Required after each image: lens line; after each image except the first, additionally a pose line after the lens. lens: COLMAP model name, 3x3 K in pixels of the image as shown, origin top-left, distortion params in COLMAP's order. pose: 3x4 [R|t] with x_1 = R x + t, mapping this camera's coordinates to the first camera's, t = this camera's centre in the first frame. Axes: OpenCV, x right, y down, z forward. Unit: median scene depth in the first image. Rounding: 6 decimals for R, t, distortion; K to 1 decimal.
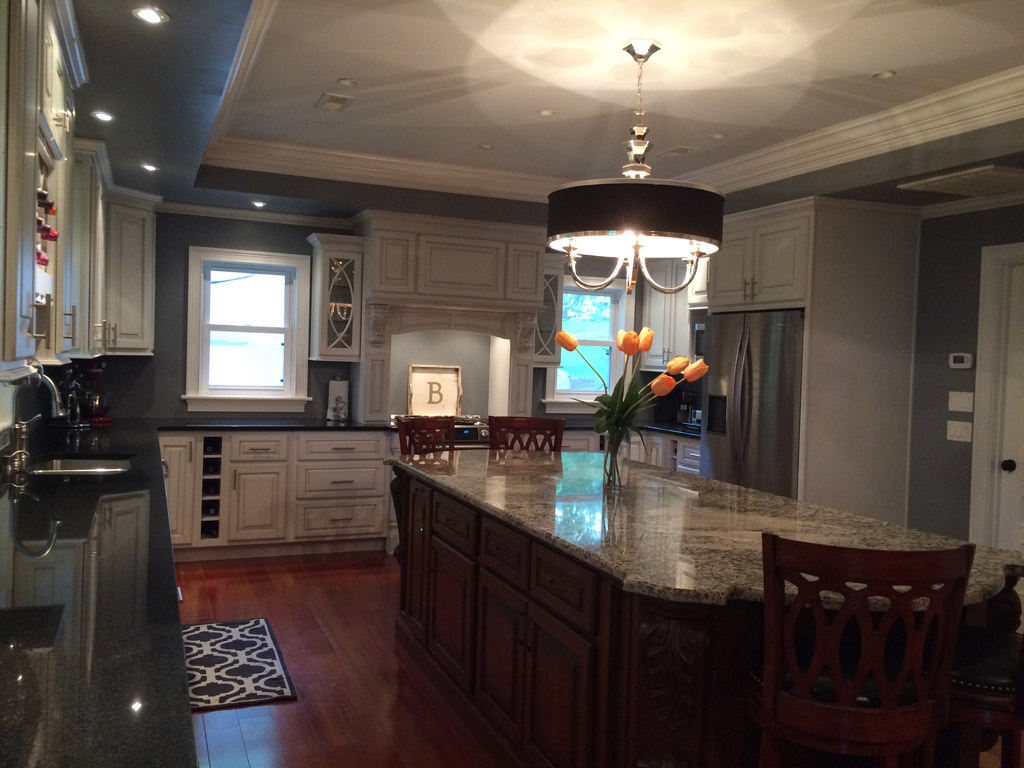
lens RADIAL K [[858.9, 0, 510.6], [0, 858.9, 372.1], [0, 0, 1]] dist [0.001236, -0.001306]
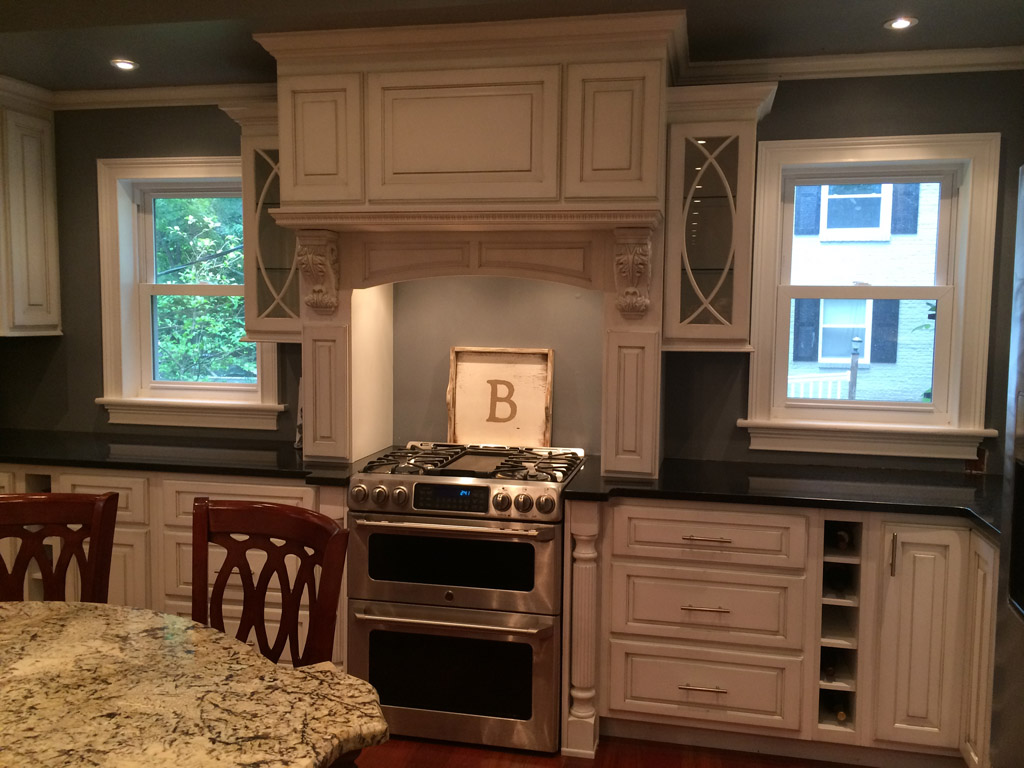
lens RADIAL K [[880.2, 0, 515.2], [0, 880.2, 385.5], [0, 0, 1]] dist [0.092393, -0.114973]
pose [[0.818818, 0.017513, -0.573785, 0.248025], [0.004692, 0.999297, 0.037196, -0.005460], [0.574033, -0.033149, 0.818161, 0.634127]]
